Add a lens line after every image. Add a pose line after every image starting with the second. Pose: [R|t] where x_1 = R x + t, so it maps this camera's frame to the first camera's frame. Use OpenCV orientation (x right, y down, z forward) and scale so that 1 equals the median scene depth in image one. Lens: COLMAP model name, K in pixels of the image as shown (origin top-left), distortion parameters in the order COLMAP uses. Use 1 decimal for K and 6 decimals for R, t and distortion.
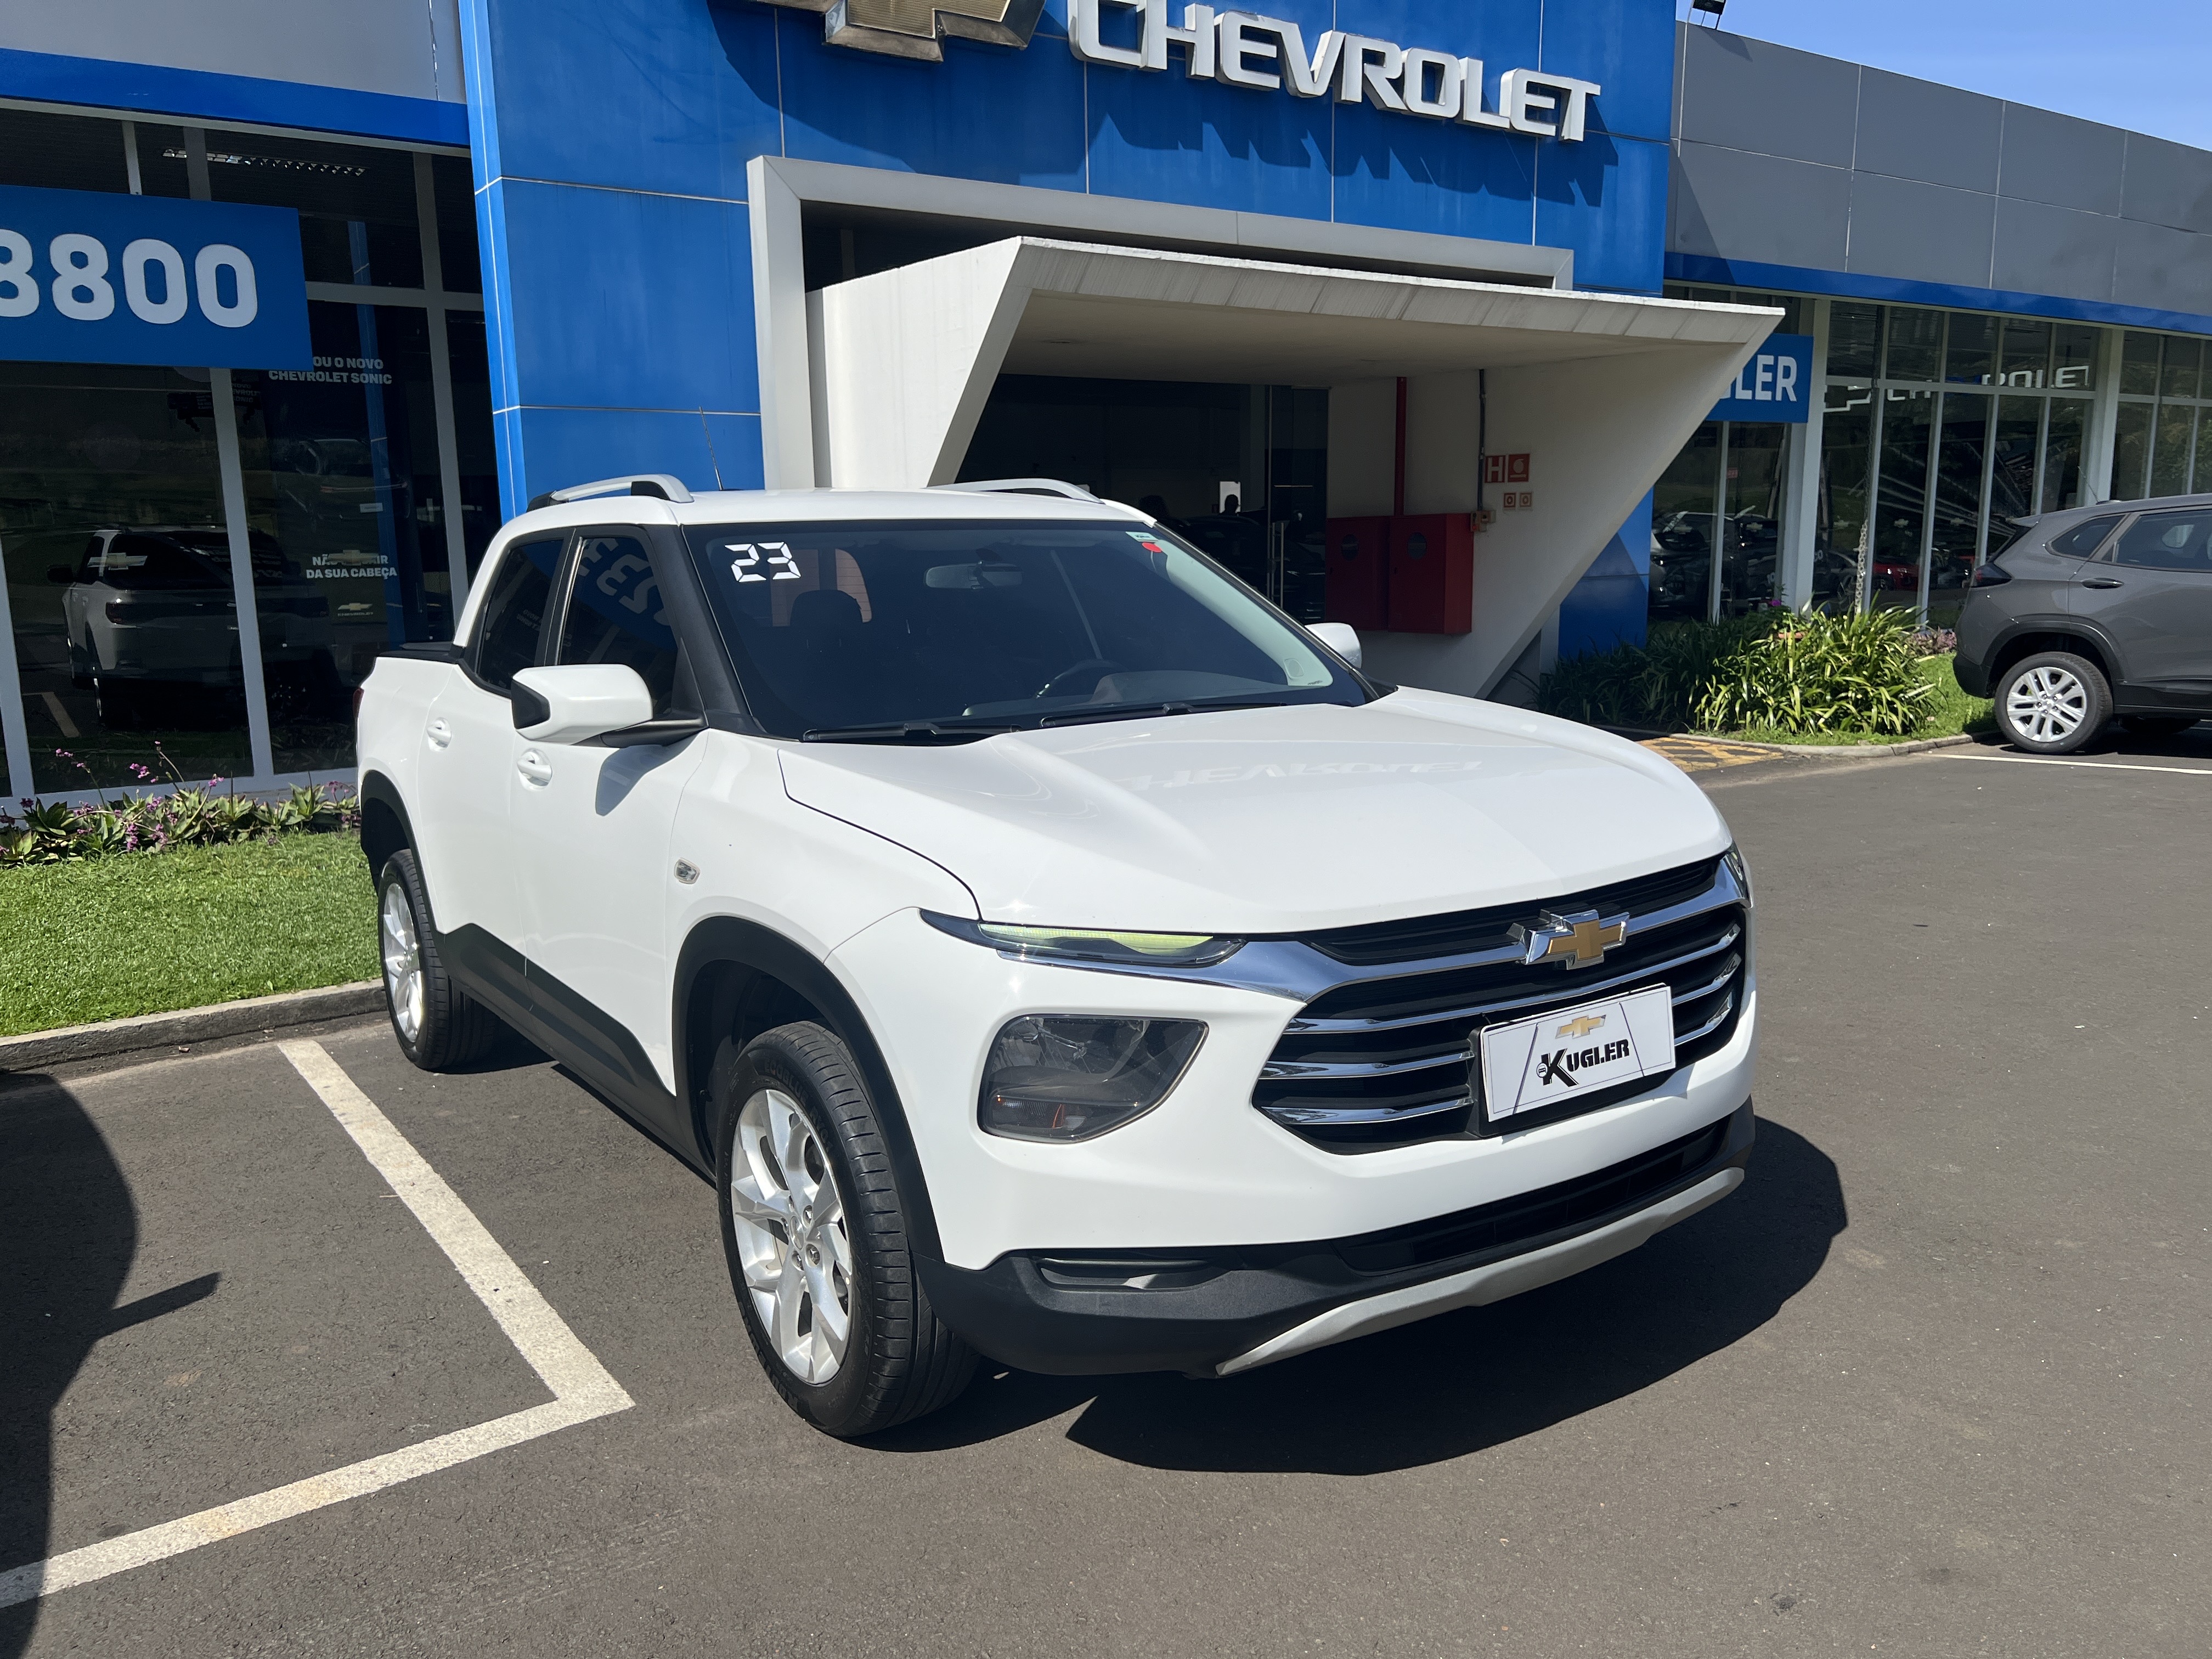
lens RADIAL K [[1684.0, 0, 1099.3], [0, 1684.0, 835.7], [0, 0, 1]] dist [0.039330, -0.030405]
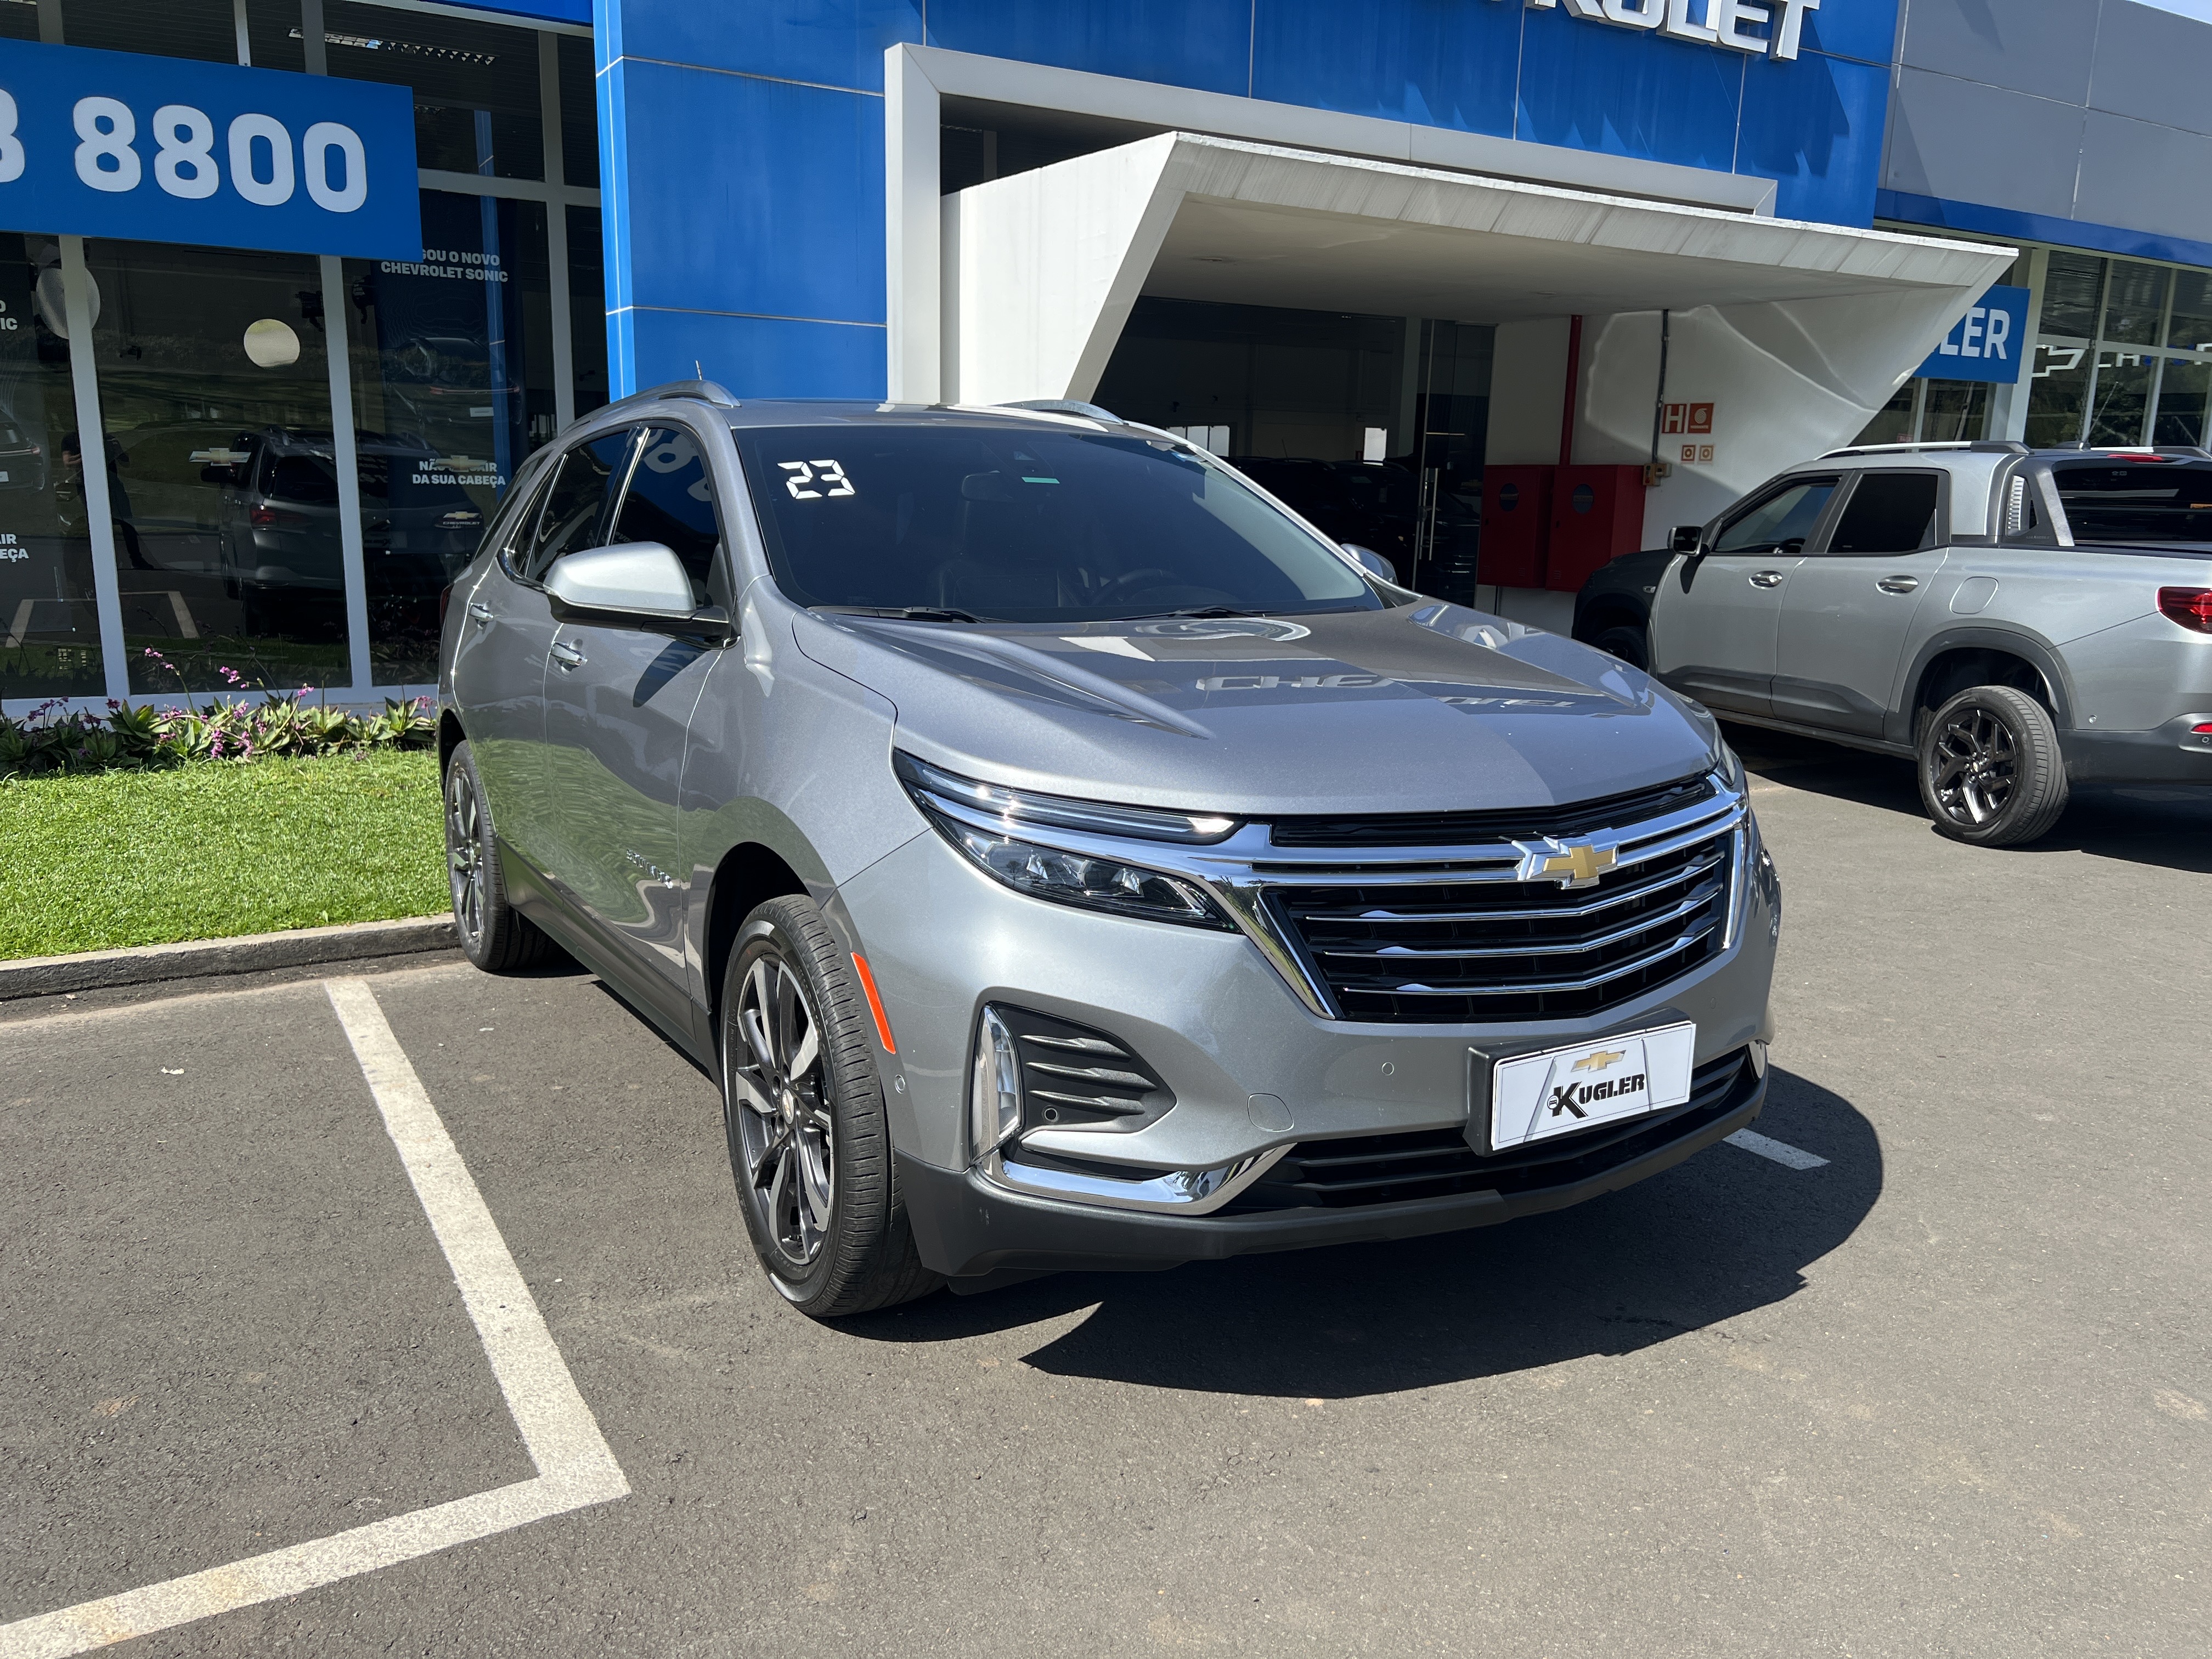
lens RADIAL K [[1679.5, 0, 1108.1], [0, 1679.5, 845.0], [0, 0, 1]] dist [0.044207, -0.043205]
pose [[0.996482, 0.054519, -0.063650, -0.003330], [-0.052131, 0.997894, 0.038591, -0.005117], [0.065619, -0.035137, 0.997226, 0.065300]]
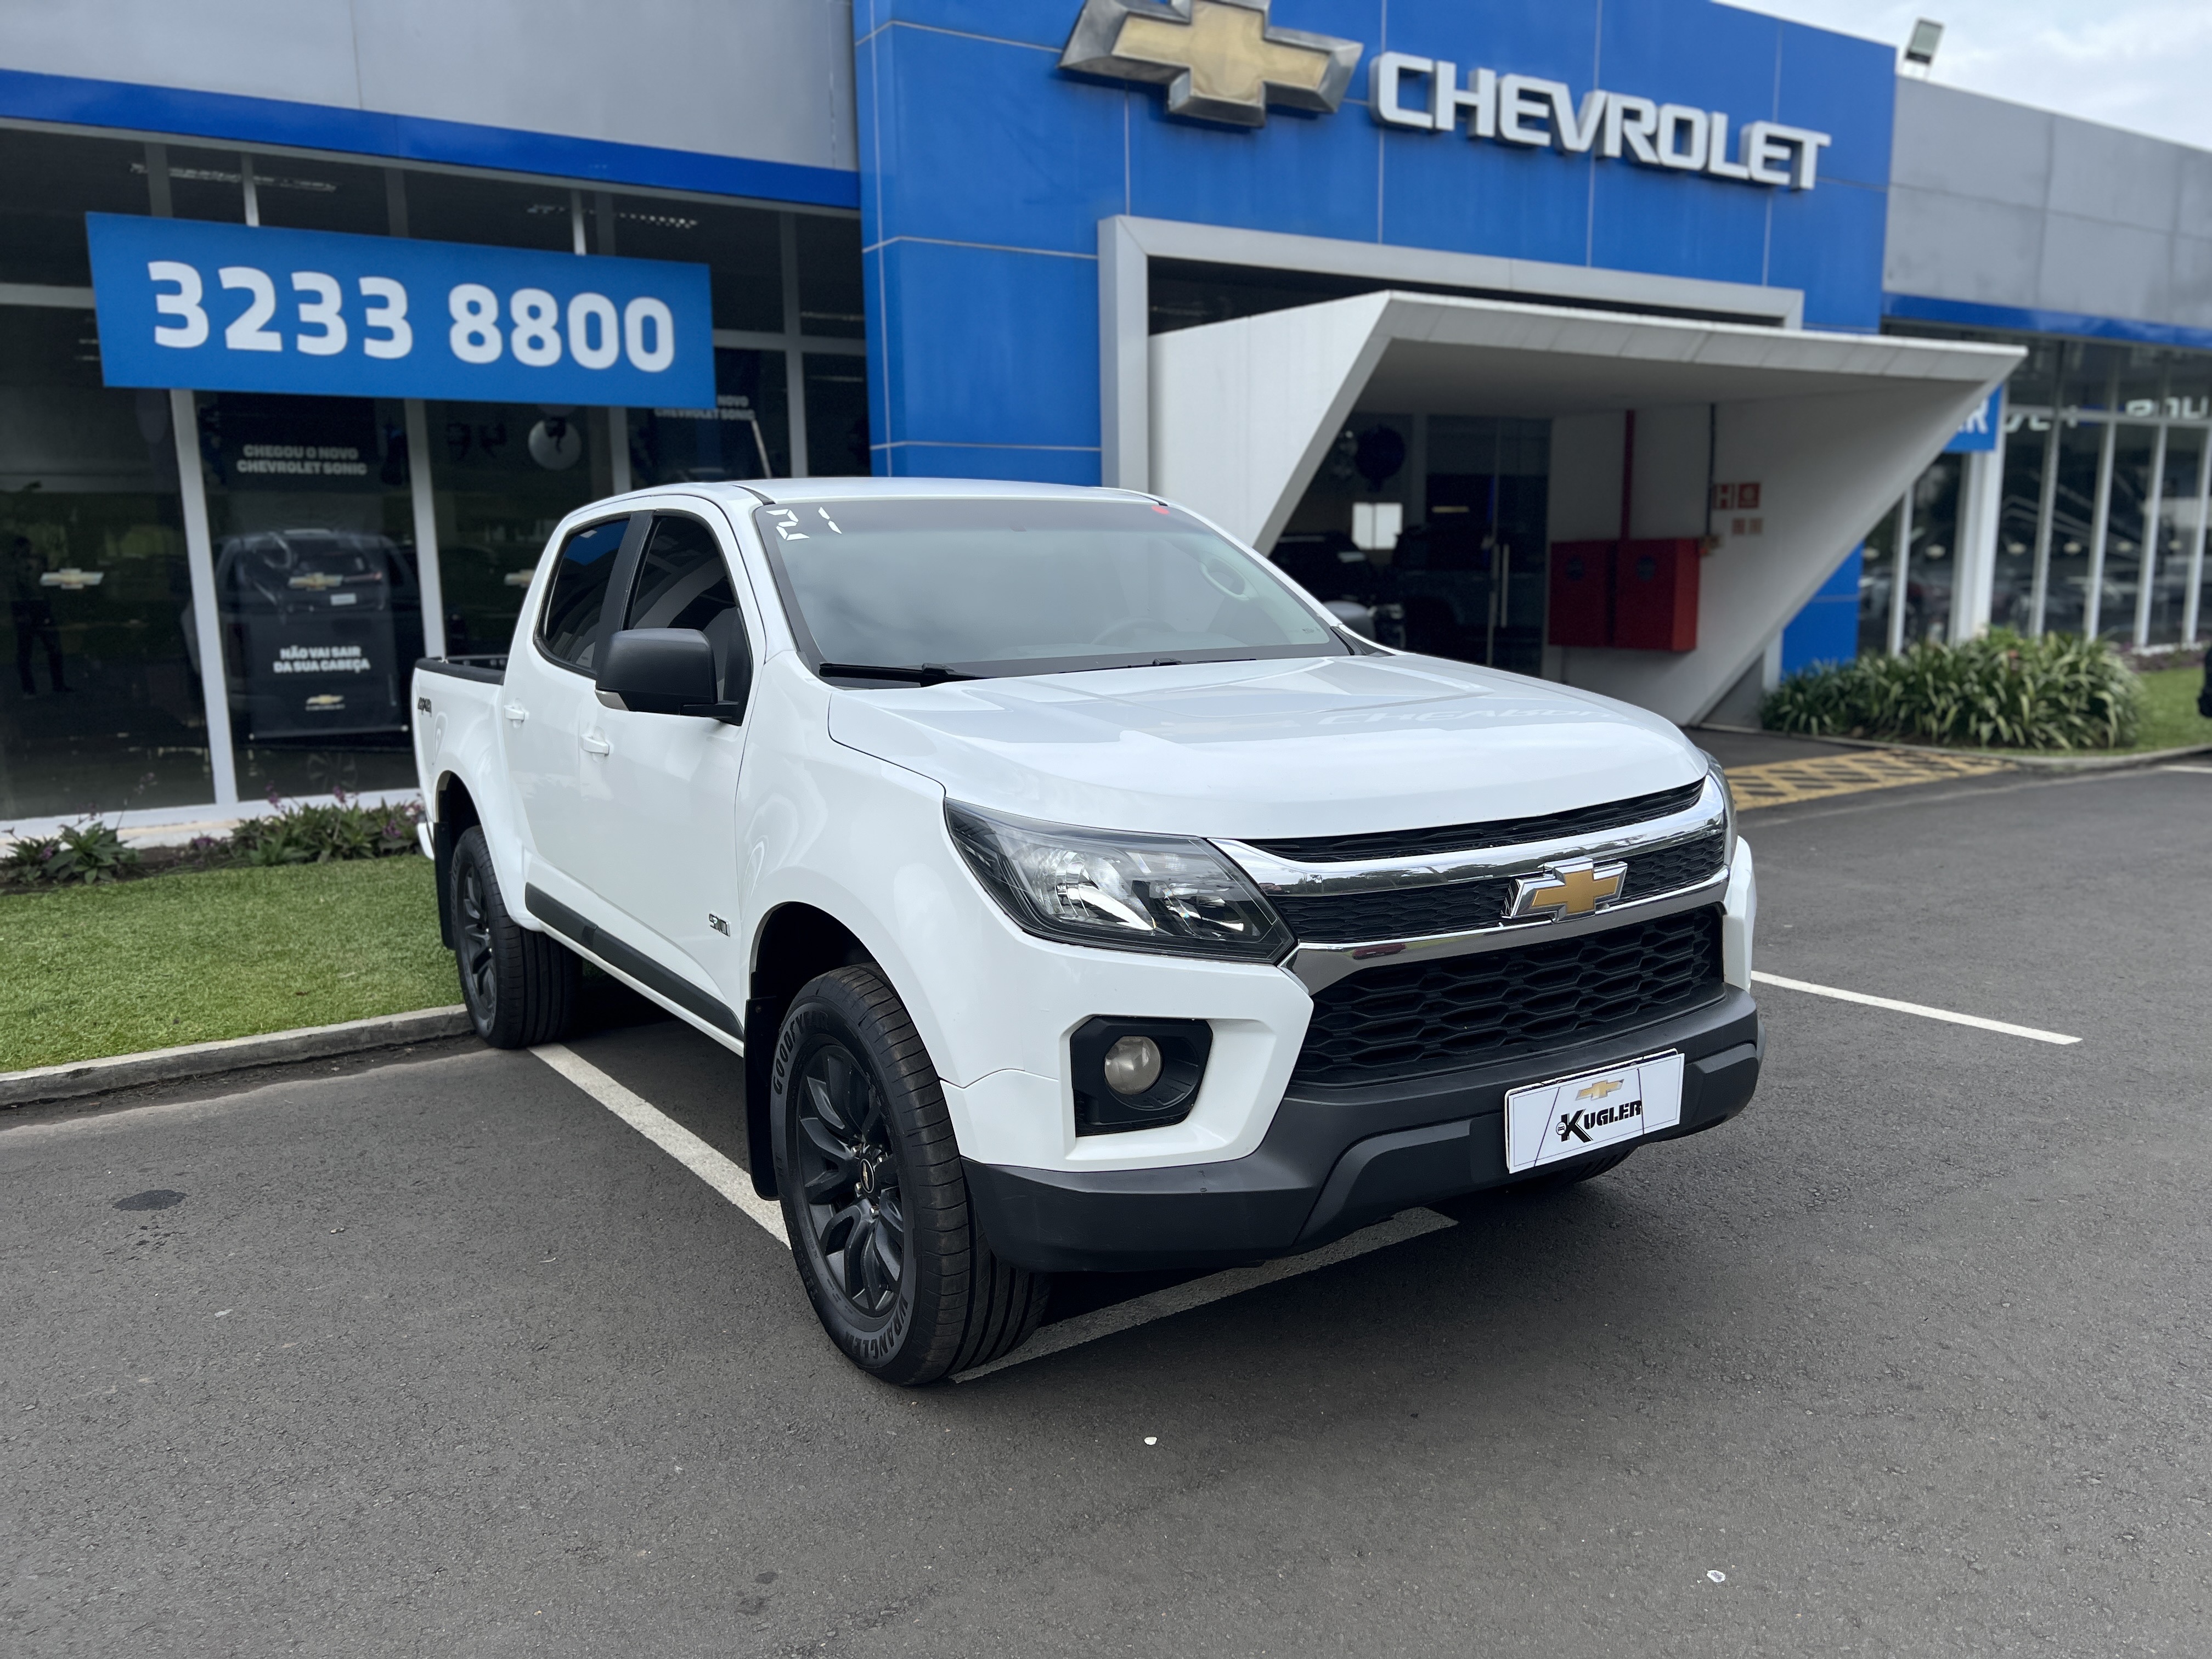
lens RADIAL K [[1683.6, 0, 1111.2], [0, 1683.6, 846.5], [0, 0, 1]] dist [0.027730, -0.007218]
pose [[0.999511, 0.009736, -0.029711, -0.152296], [-0.009899, 0.999937, -0.005321, 0.016123], [0.029658, 0.005613, 0.999544, -0.094257]]
